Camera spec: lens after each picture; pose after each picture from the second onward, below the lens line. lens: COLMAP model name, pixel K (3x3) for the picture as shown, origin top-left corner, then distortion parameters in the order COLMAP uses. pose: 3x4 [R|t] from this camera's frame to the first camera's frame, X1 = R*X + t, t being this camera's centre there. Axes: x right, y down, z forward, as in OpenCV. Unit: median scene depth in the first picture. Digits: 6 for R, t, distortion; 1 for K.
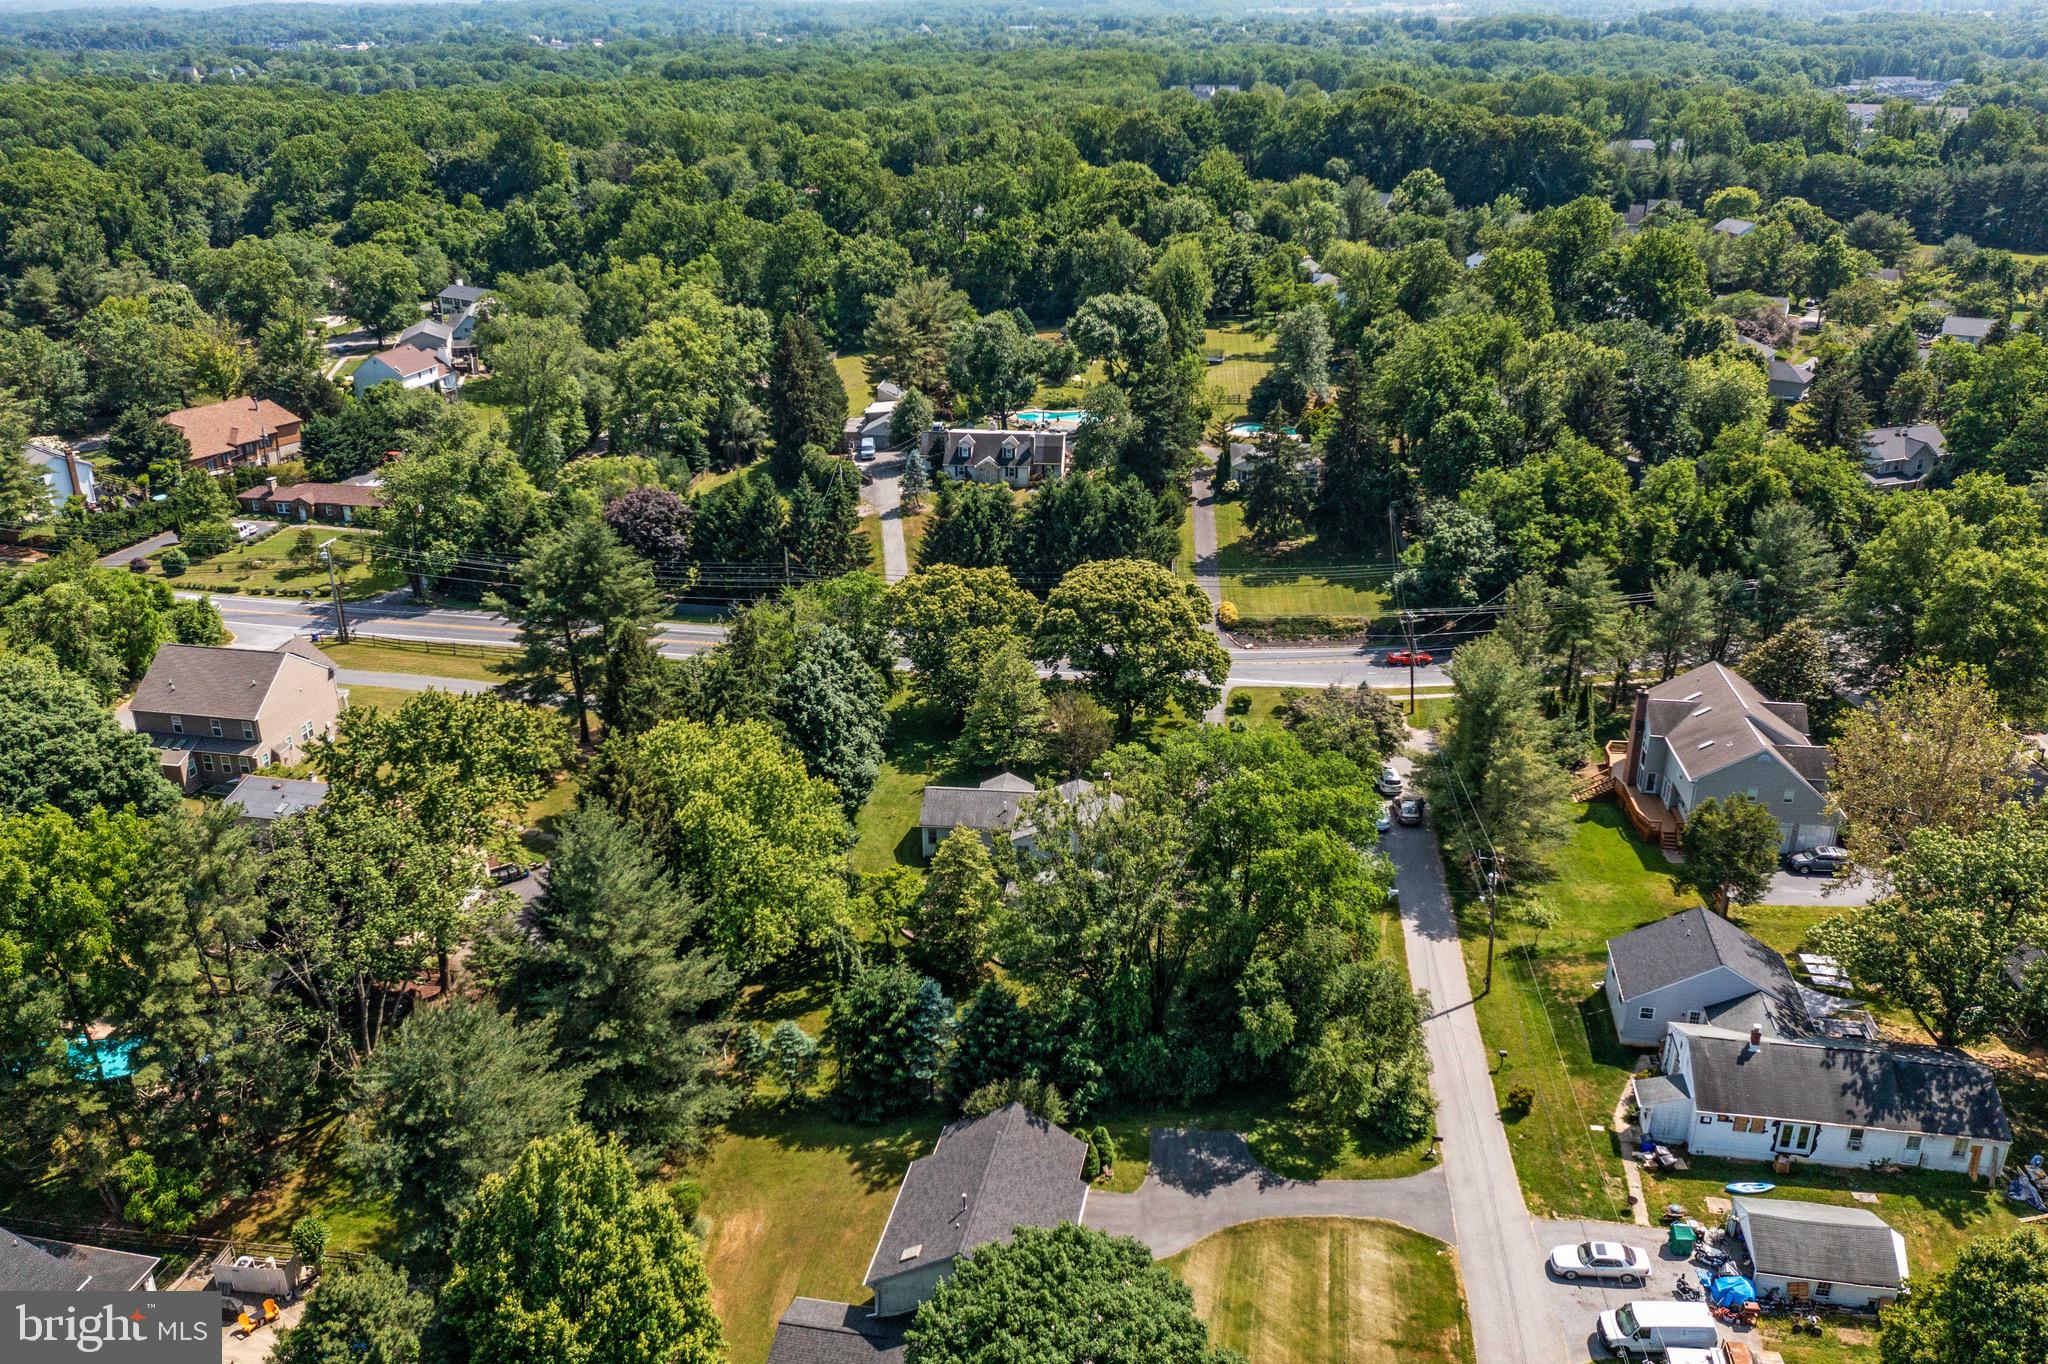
lens RADIAL K [[1649.6, 0, 1020.3], [0, 1649.6, 690.6], [0, 0, 1]] dist [-0.010386, 0.001733]
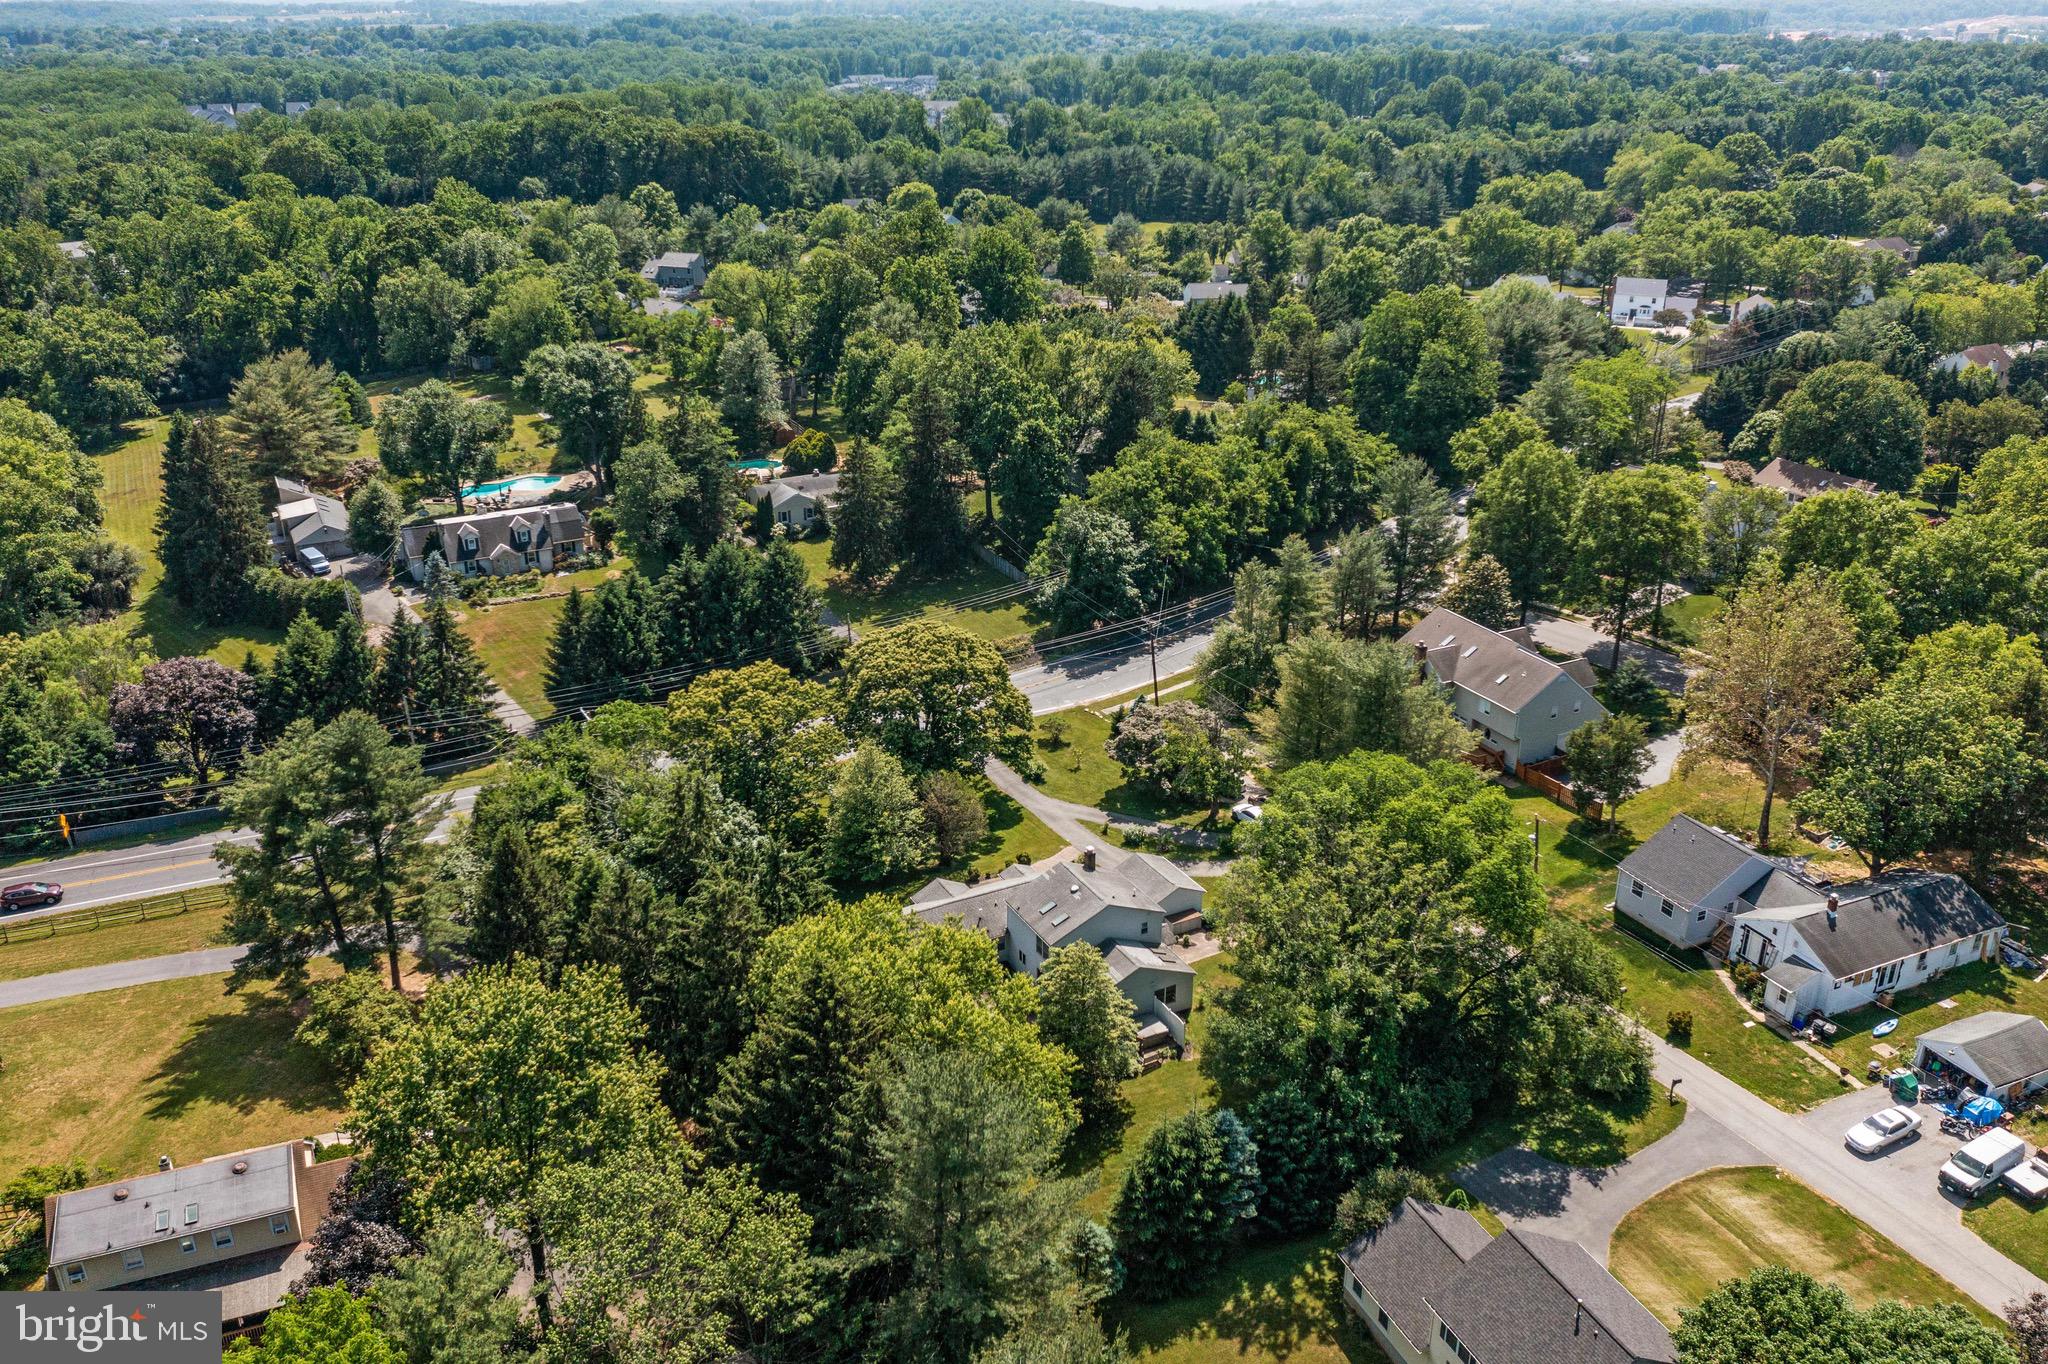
lens RADIAL K [[1649.6, 0, 1020.3], [0, 1649.6, 690.6], [0, 0, 1]] dist [-0.010386, 0.001733]
pose [[0.820330, -0.219007, 0.528294, -0.269262], [0.220452, 0.973473, 0.061243, -0.060398], [-0.527693, 0.066224, 0.846850, 0.131240]]
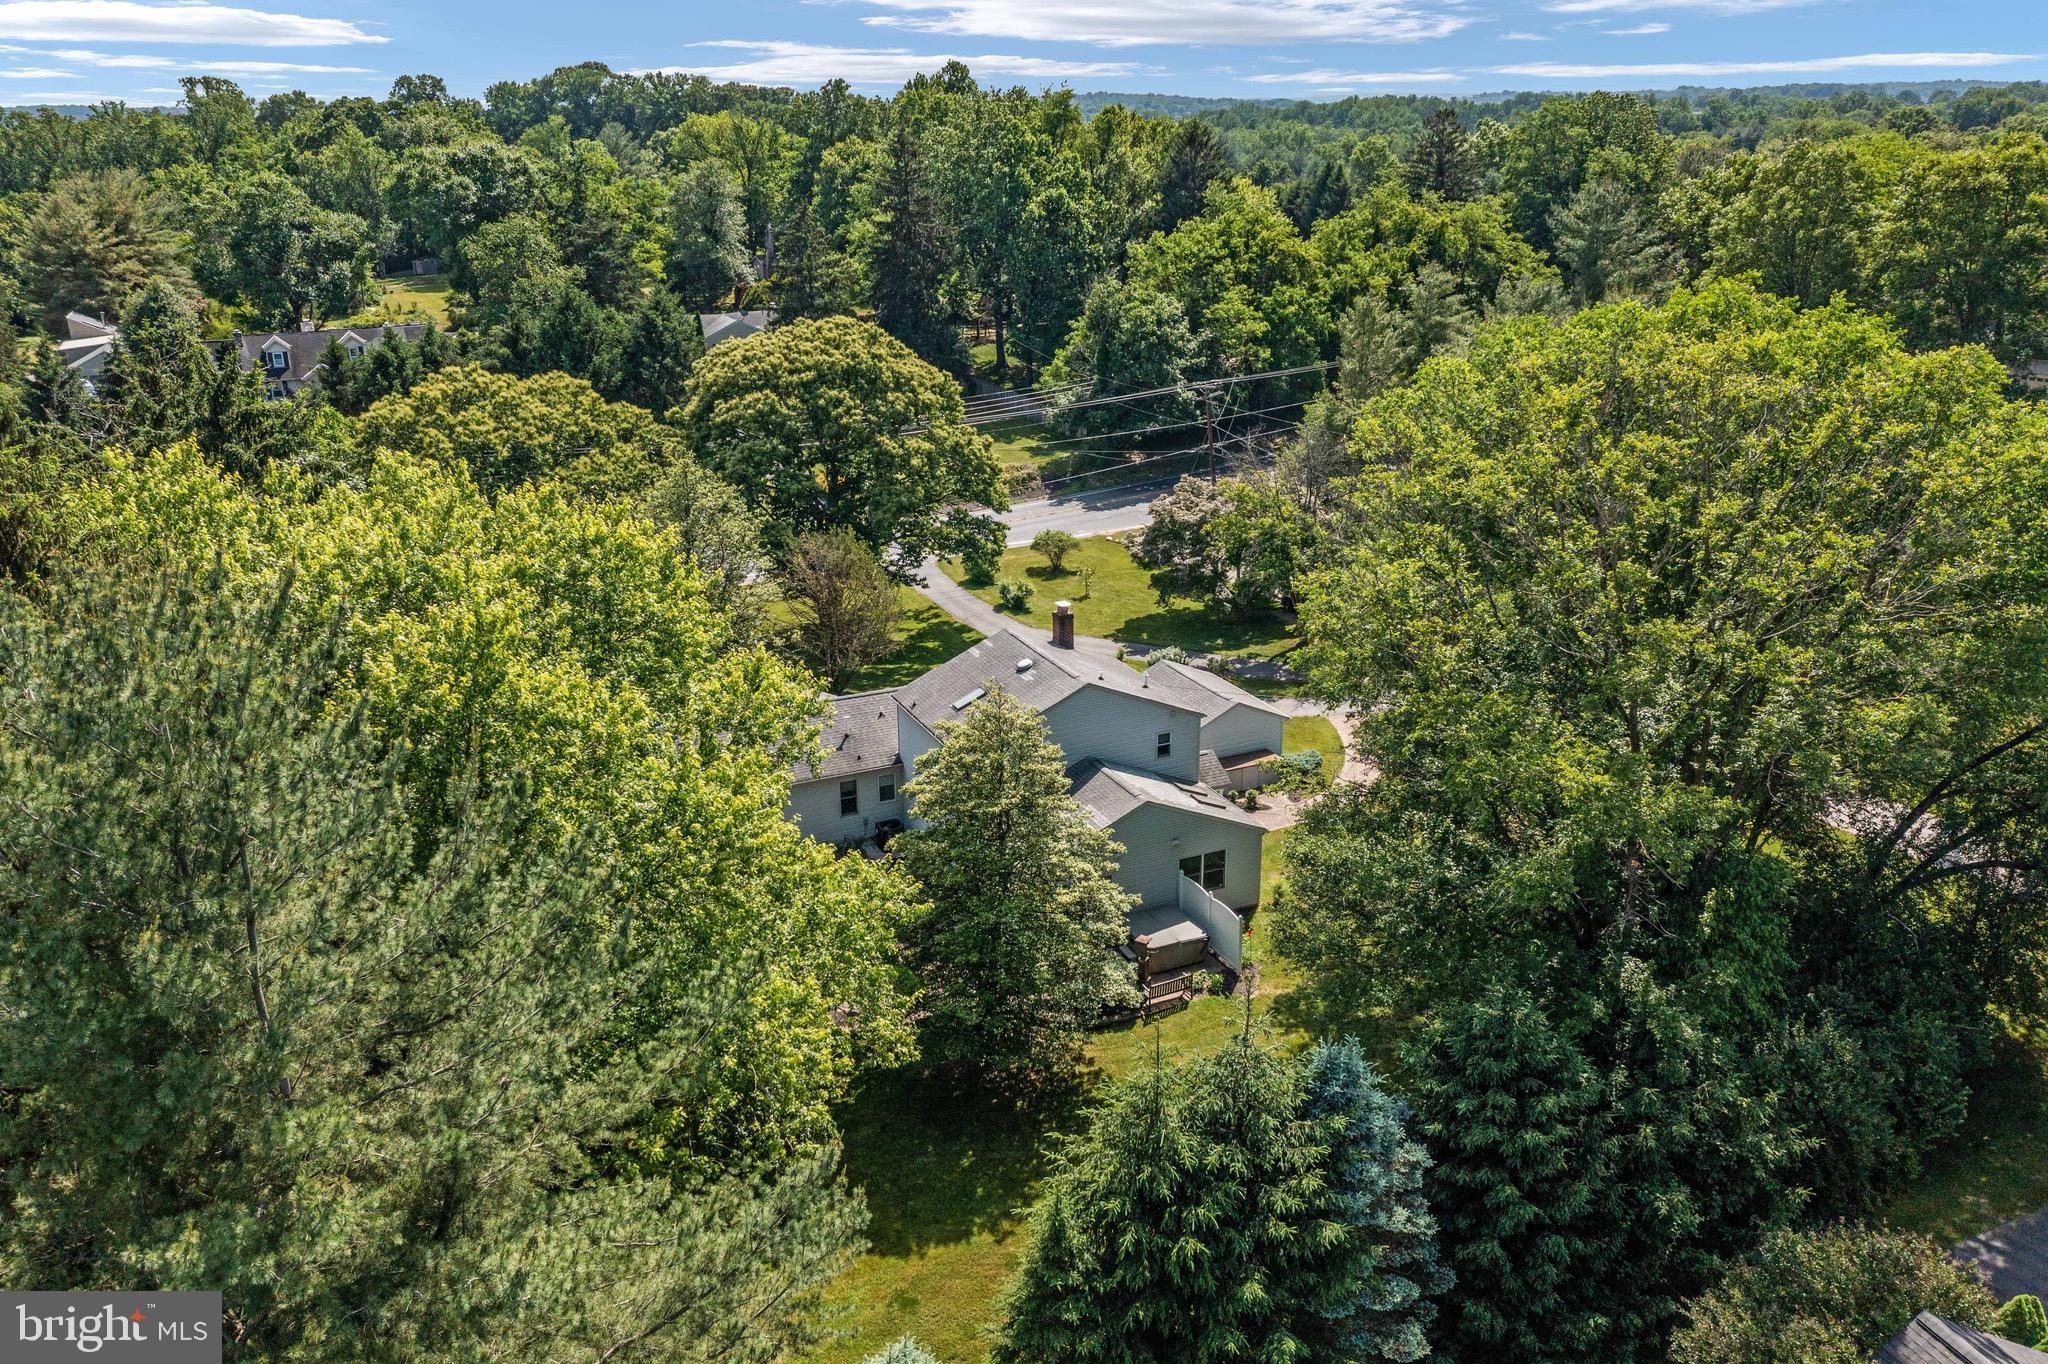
lens RADIAL K [[1625.6, 0, 1031.6], [0, 1625.6, 680.3], [0, 0, 1]] dist [-0.001777, -0.002597]
pose [[0.849239, -0.169870, 0.499937, -0.116417], [0.208431, 0.977793, -0.021823, 0.047968], [-0.485128, 0.122736, 0.865787, 0.352300]]
